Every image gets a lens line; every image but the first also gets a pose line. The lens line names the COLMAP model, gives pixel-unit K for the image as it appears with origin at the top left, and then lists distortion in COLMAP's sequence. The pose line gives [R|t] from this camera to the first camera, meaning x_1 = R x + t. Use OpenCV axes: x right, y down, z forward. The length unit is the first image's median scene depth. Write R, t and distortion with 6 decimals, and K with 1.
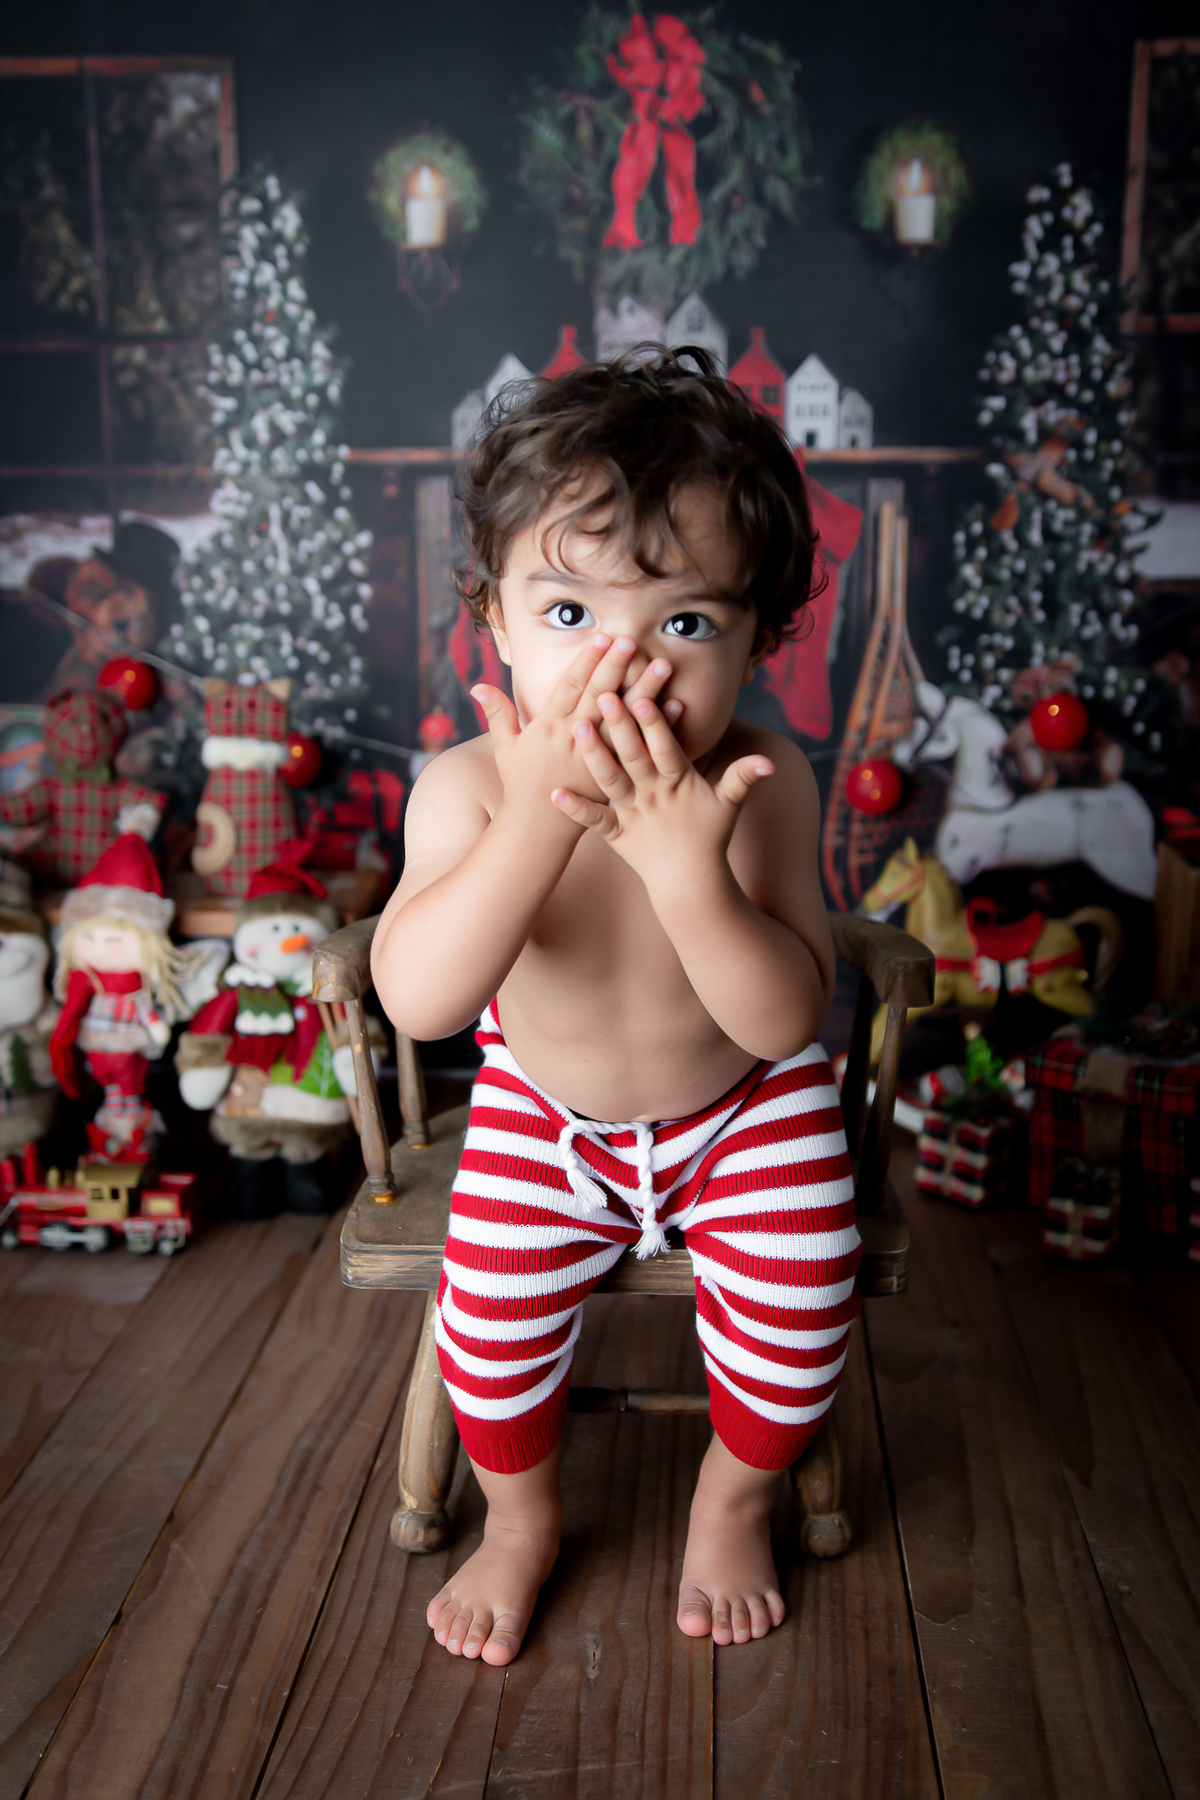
lens RADIAL K [[2053.1, 0, 591.2], [0, 2053.1, 940.4], [0, 0, 1]] dist [-0.003314, 0.000000]
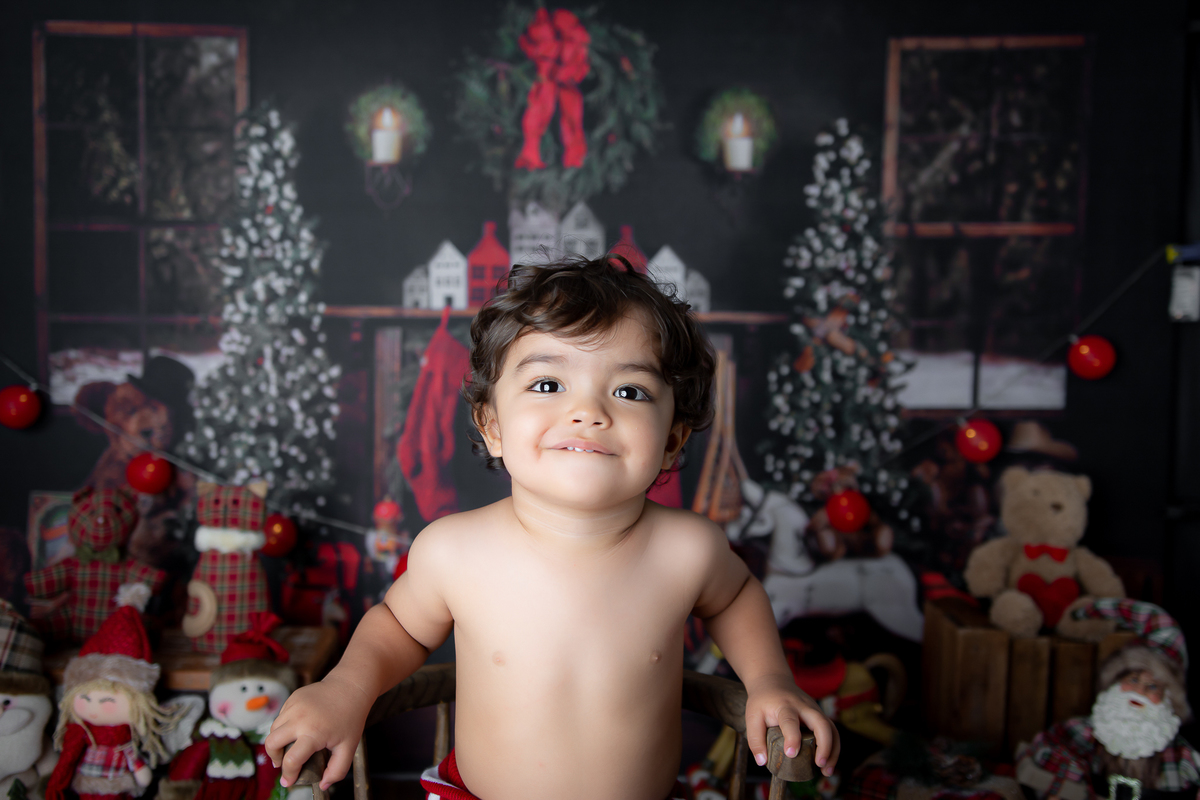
lens RADIAL K [[1125.9, 0, 593.9], [0, 1125.9, 384.3], [0, 0, 1]] dist [0.000724, 0.000000]
pose [[0.996177, 0.012035, 0.086519, -0.005609], [0.002117, 0.986846, -0.161651, -0.069727], [-0.087327, 0.161216, 0.983048, 0.269717]]
